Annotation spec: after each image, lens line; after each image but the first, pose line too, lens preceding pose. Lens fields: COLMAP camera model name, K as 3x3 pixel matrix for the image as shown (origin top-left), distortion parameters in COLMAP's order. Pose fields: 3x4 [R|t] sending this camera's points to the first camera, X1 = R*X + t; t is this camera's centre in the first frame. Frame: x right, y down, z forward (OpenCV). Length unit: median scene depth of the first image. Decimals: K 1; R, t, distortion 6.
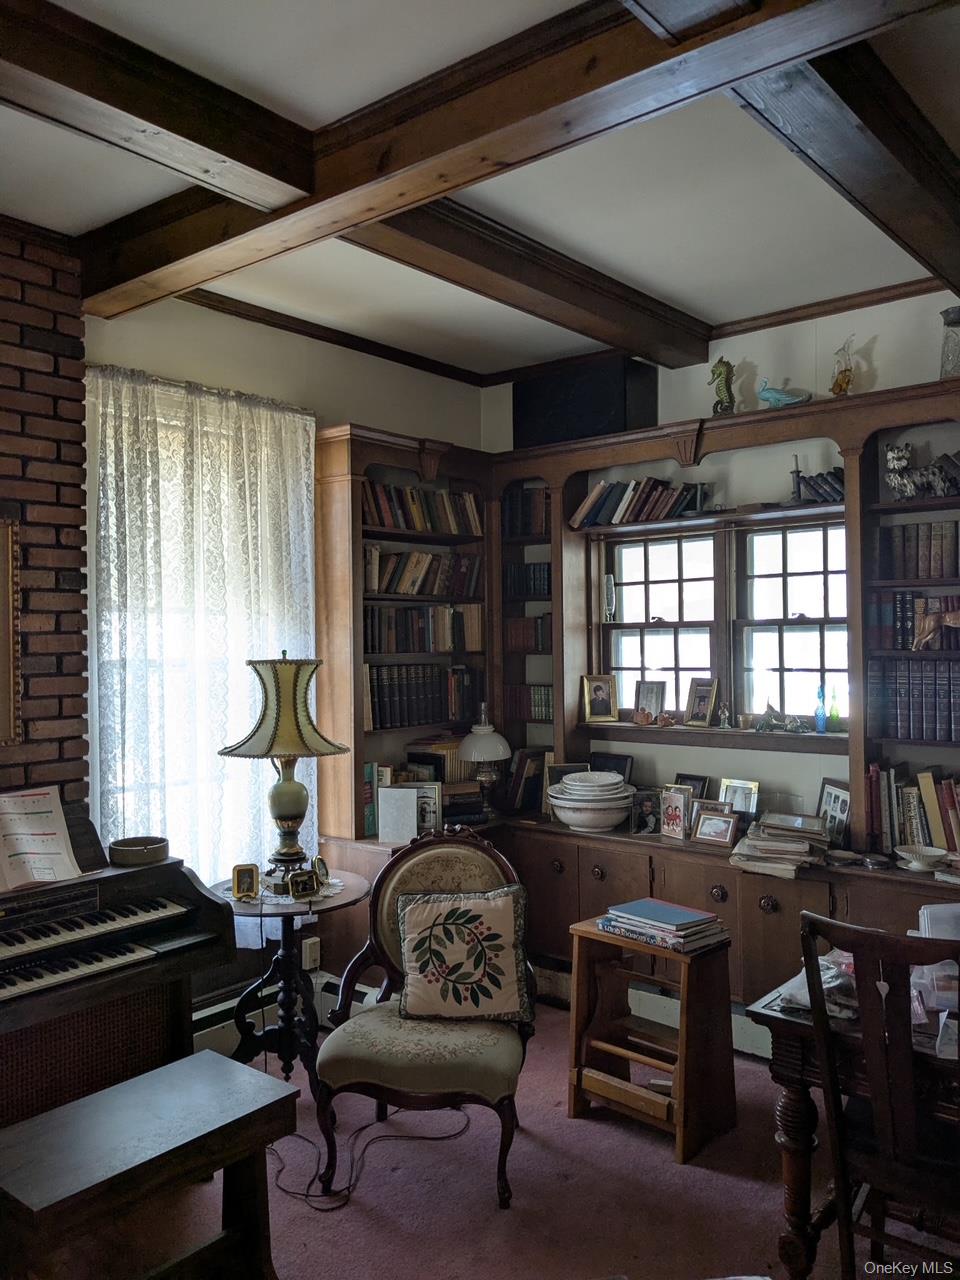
lens RADIAL K [[1032.6, 0, 473.1], [0, 1032.6, 641.0], [0, 0, 1]] dist [0.043024, -0.045480]
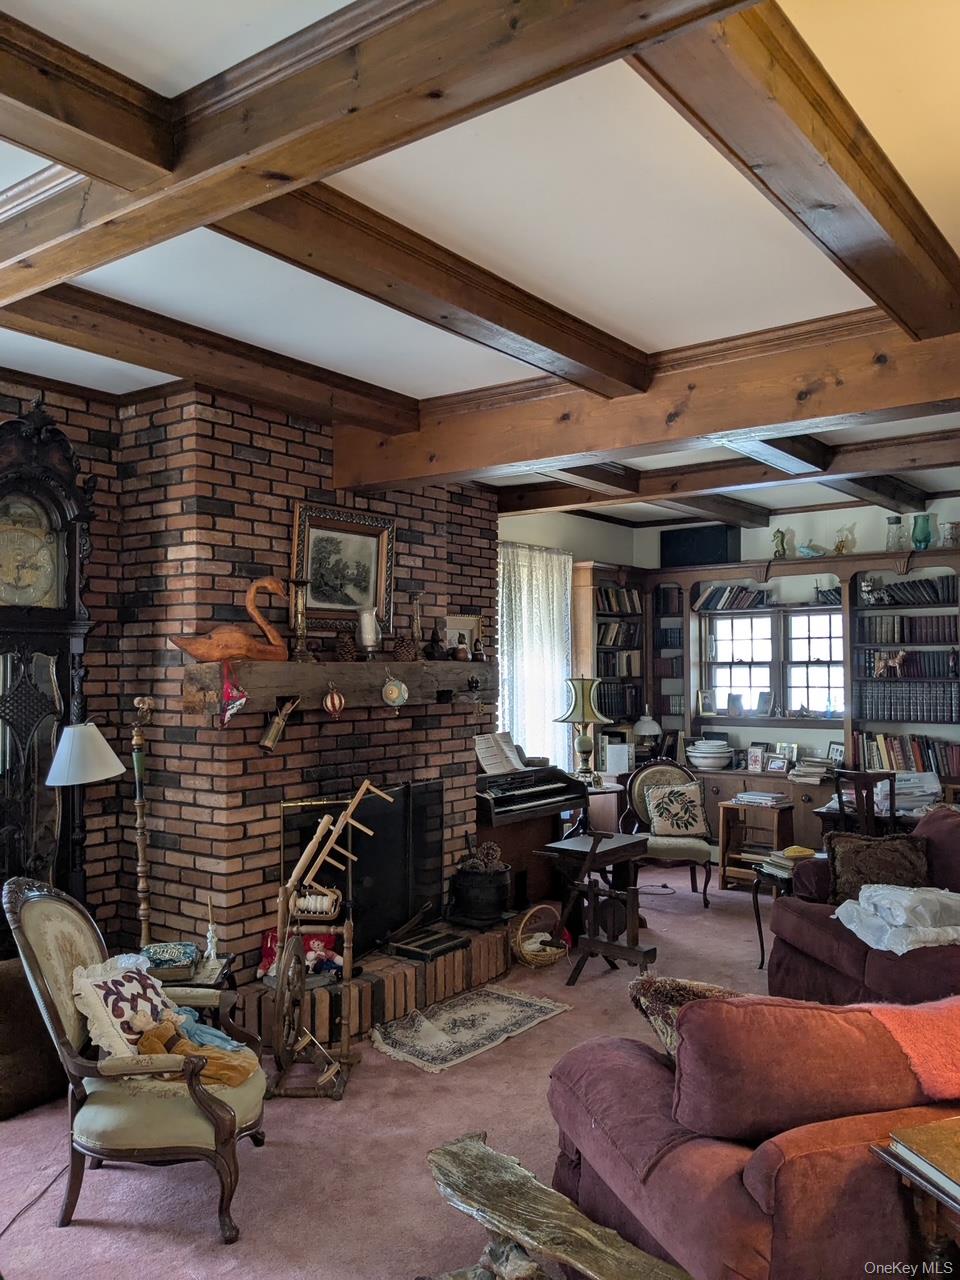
lens RADIAL K [[1032.6, 0, 485.5], [0, 1032.6, 640.5], [0, 0, 1]] dist [0.043024, -0.045480]
pose [[0.999122, 0.009037, 0.040911, -0.388684], [-0.007814, 0.999521, -0.029958, 0.003804], [-0.041162, 0.029612, 0.998714, -0.923401]]
